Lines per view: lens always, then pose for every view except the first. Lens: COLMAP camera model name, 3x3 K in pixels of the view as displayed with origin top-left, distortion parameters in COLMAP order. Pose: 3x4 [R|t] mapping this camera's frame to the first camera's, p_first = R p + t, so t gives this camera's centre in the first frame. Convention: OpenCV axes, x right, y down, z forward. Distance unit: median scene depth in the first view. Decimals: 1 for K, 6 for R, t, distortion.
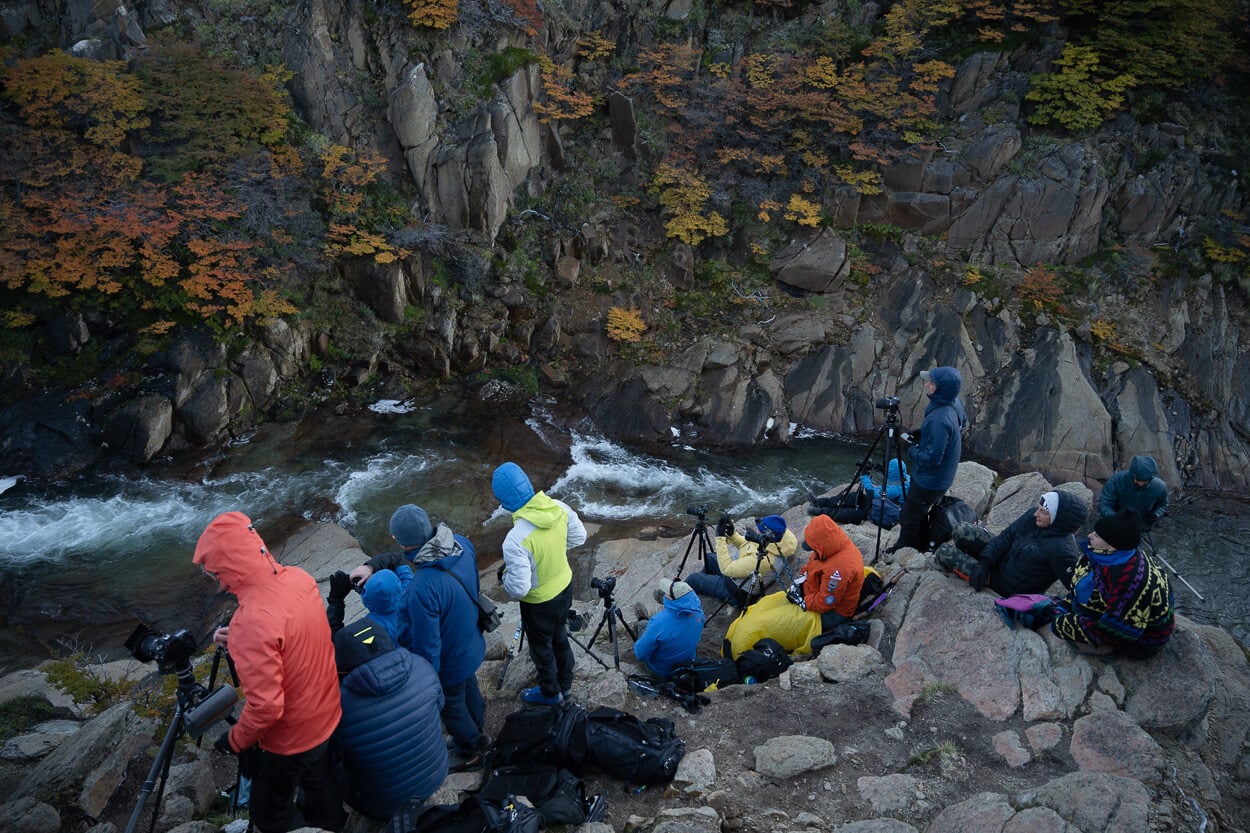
lens RADIAL K [[810.4, 0, 599.6], [0, 810.4, 404.6], [0, 0, 1]] dist [0.014423, 0.002397]
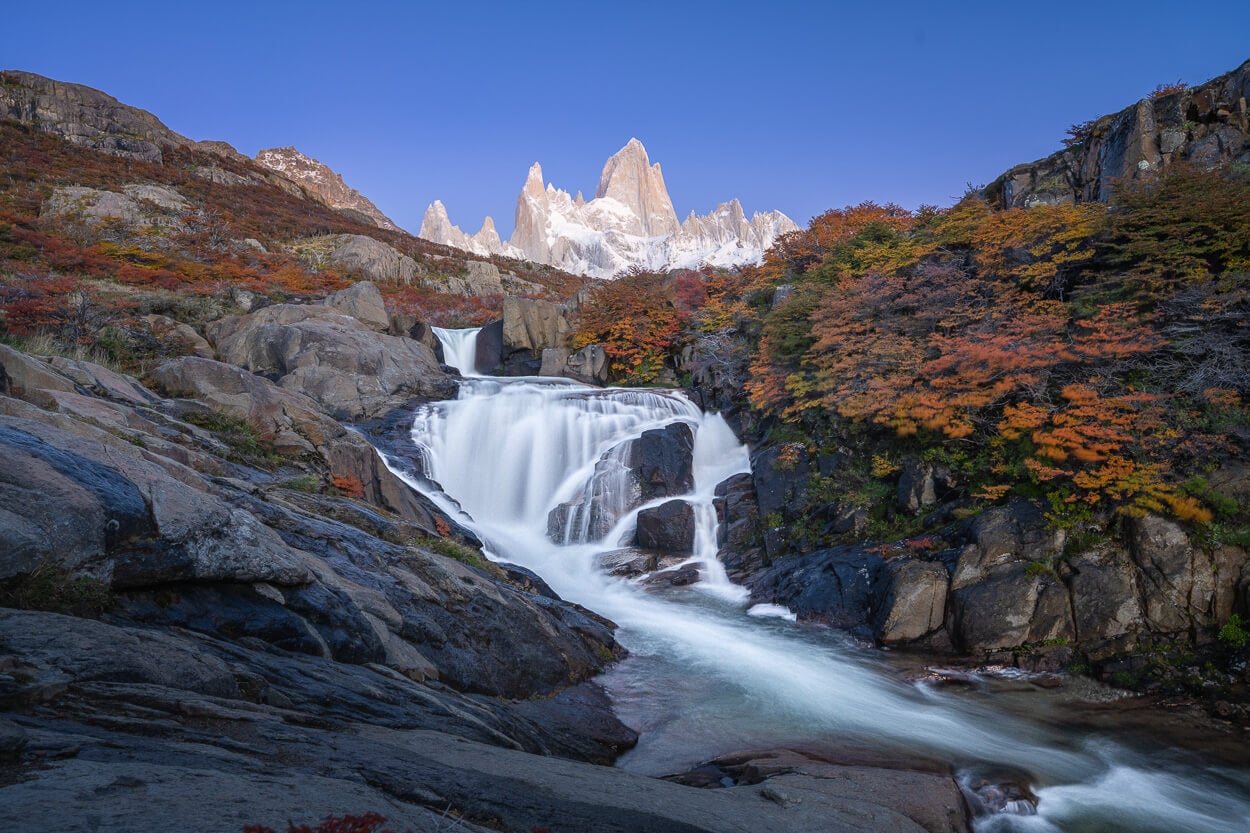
lens RADIAL K [[810.4, 0, 621.2], [0, 810.4, 423.7], [0, 0, 1]] dist [0.014423, 0.002397]
pose [[0.270862, 0.015490, -0.962494, 0.070148], [-0.469204, 0.875176, -0.117957, 0.092520], [0.840524, 0.483556, 0.244319, 0.501756]]
